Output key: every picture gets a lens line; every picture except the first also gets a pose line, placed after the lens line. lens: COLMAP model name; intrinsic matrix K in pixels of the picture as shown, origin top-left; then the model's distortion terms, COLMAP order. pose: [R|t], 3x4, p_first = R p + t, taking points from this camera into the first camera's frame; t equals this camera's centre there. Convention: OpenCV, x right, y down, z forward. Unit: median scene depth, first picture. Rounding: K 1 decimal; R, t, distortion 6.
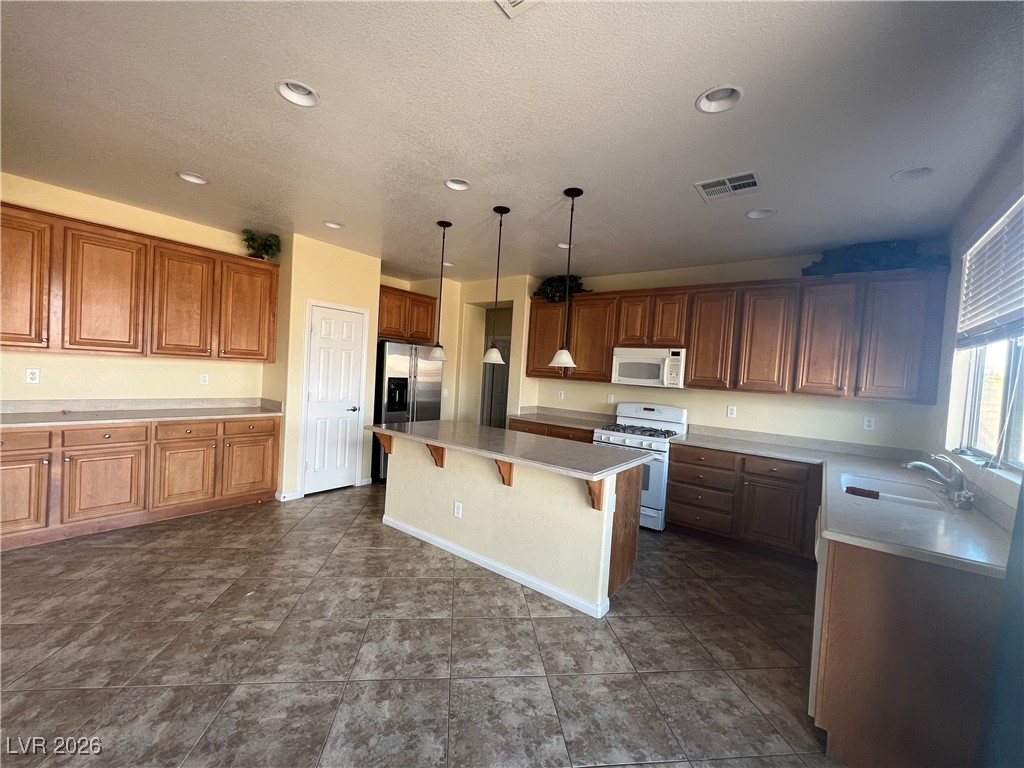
lens RADIAL K [[407.8, 0, 512.9], [0, 407.8, 388.1], [0, 0, 1]] dist [0.001518, -0.000706]
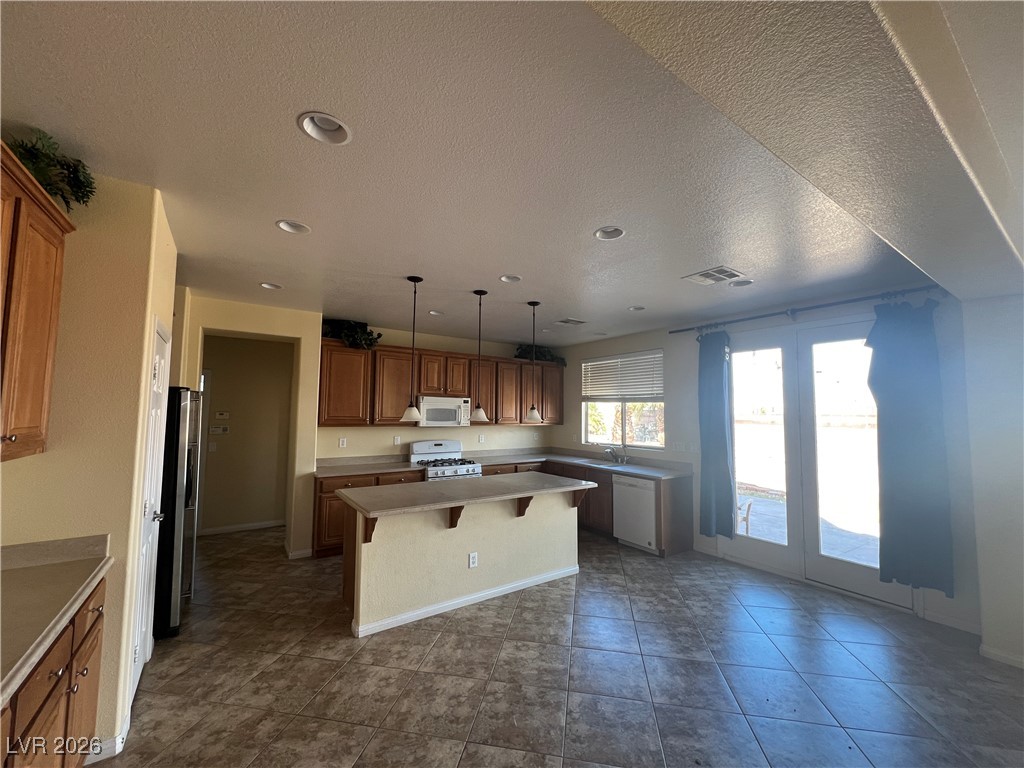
lens RADIAL K [[407.8, 0, 509.0], [0, 407.8, 385.3], [0, 0, 1]] dist [0.001518, -0.000706]
pose [[0.308539, 0.007603, 0.951181, -0.934246], [0.042100, 0.998879, -0.021641, -0.110901], [-0.950280, 0.046721, 0.307873, 0.460497]]
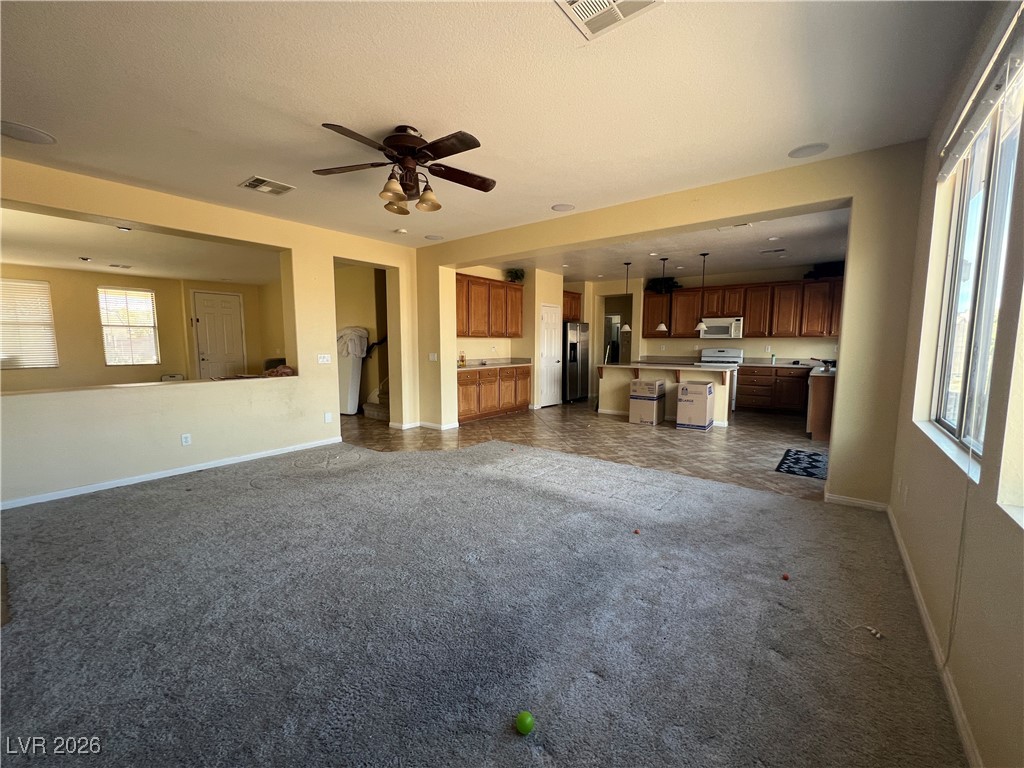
lens RADIAL K [[407.8, 0, 514.9], [0, 407.8, 385.4], [0, 0, 1]] dist [0.001518, -0.000706]
pose [[0.998247, -0.058664, -0.007867, -0.685976], [0.059048, 0.996196, 0.064080, 0.038365], [0.004078, -0.064432, 0.997914, -0.986615]]
